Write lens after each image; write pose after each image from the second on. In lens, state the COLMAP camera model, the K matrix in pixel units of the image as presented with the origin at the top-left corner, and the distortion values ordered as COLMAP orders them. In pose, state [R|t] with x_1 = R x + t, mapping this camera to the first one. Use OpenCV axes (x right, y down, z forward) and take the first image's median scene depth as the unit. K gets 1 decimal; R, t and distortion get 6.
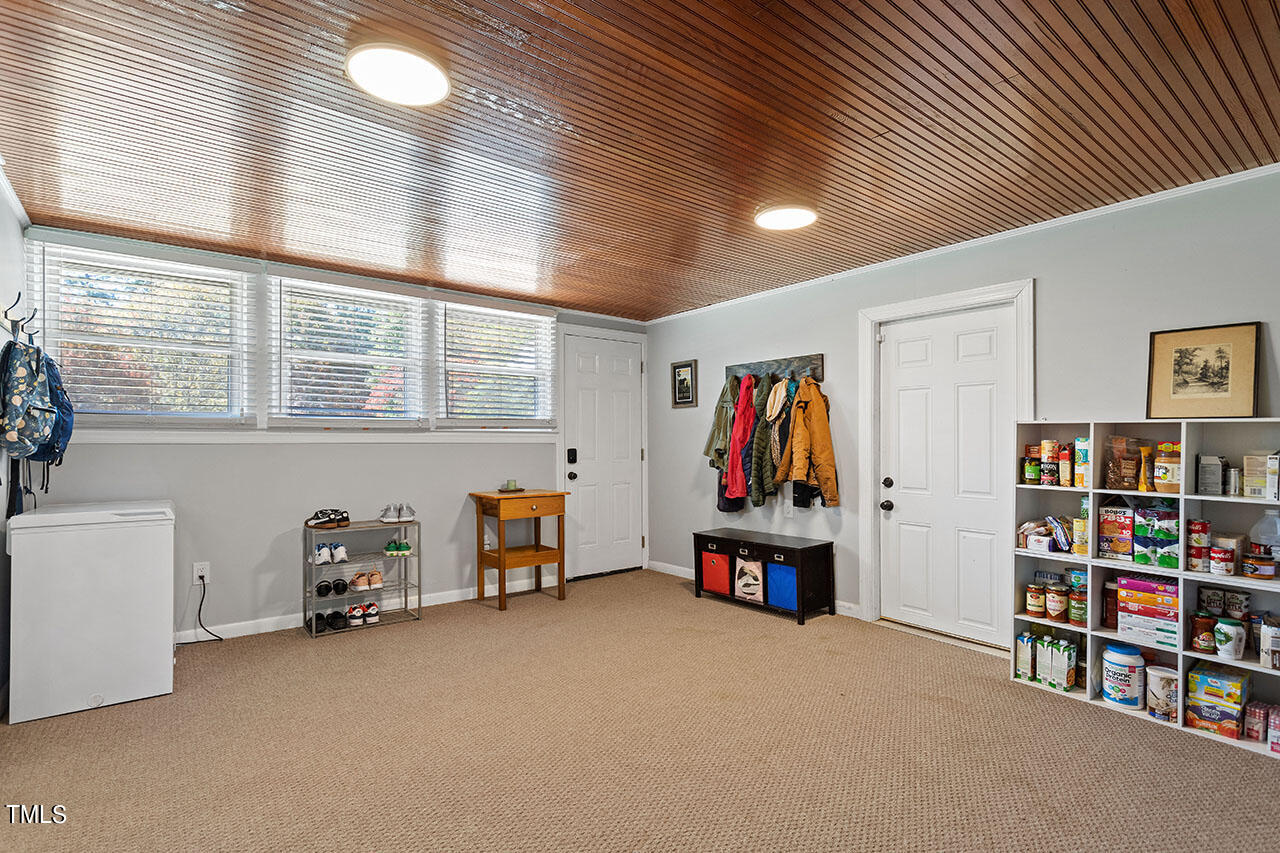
lens RADIAL K [[615.2, 0, 640.0], [0, 615.2, 435.0], [0, 0, 1]] dist [-0.000001, 0.002602]
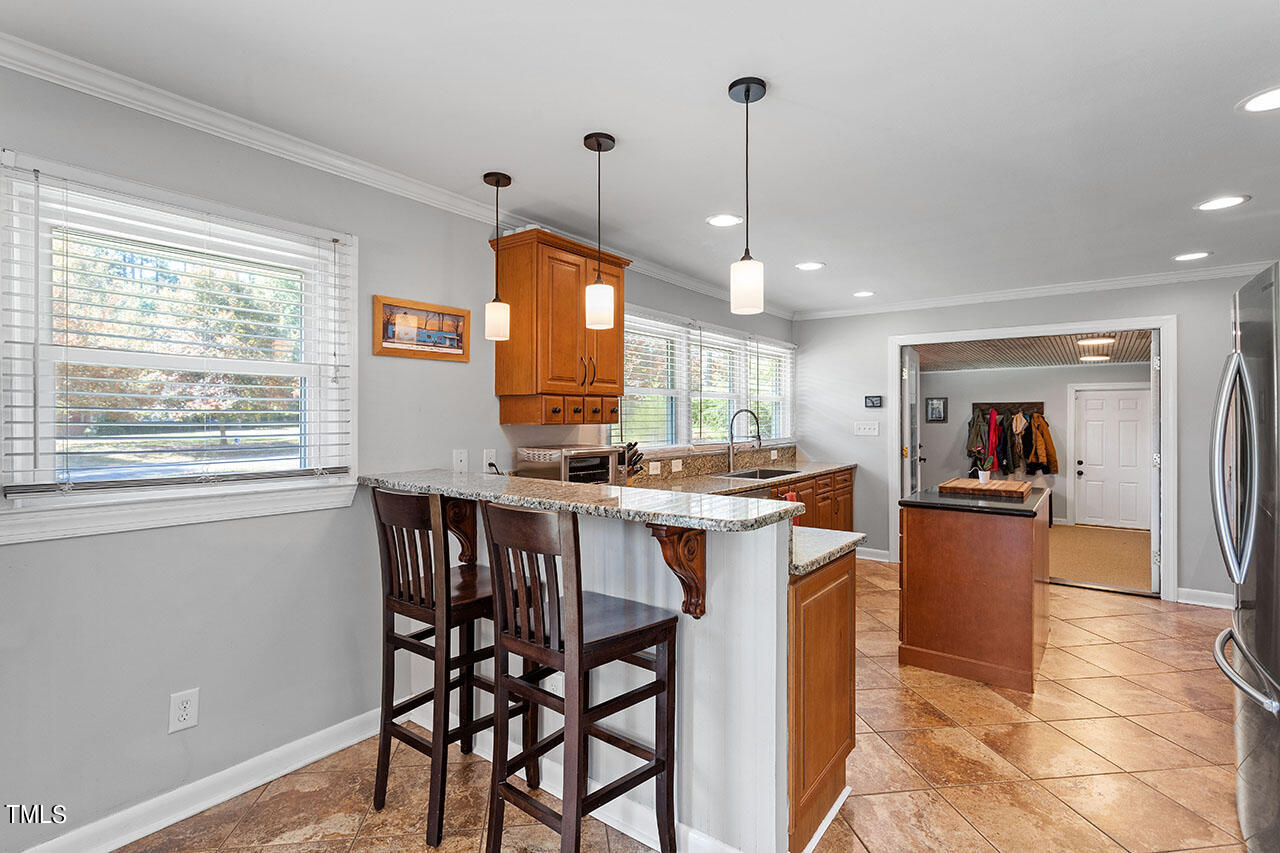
lens RADIAL K [[615.2, 0, 634.2], [0, 615.2, 418.0], [0, 0, 1]] dist [-0.000001, 0.002602]
pose [[0.962335, 0.004646, 0.271828, -2.294670], [-0.004926, 0.999988, 0.000347, -0.100455], [-0.271823, -0.001673, 0.962346, -0.919547]]
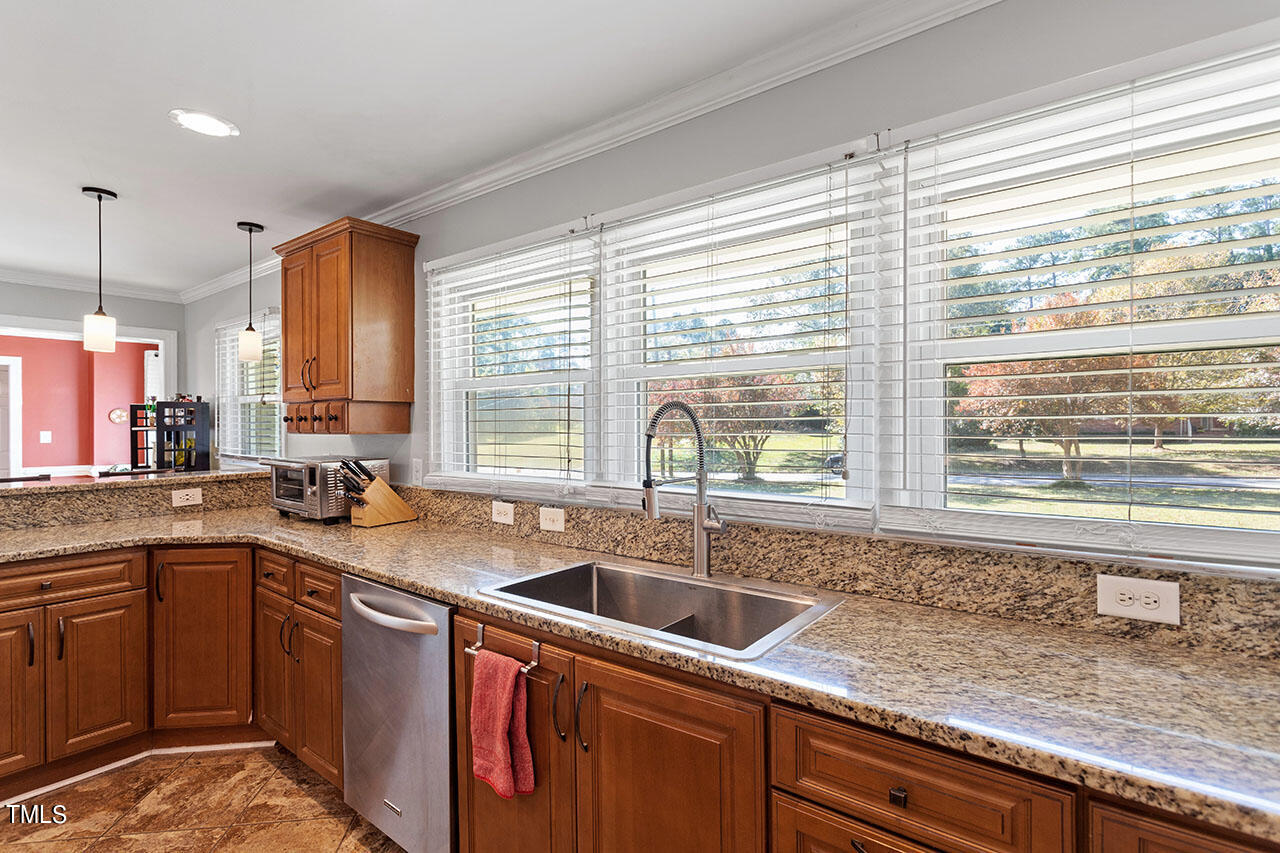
lens RADIAL K [[615.2, 0, 642.5], [0, 615.2, 428.3], [0, 0, 1]] dist [-0.000001, 0.002602]
pose [[0.251630, 0.008881, -0.967783, -0.978098], [0.001209, 0.999954, 0.009491, -0.105873], [0.967823, -0.003558, 0.251608, 0.446779]]
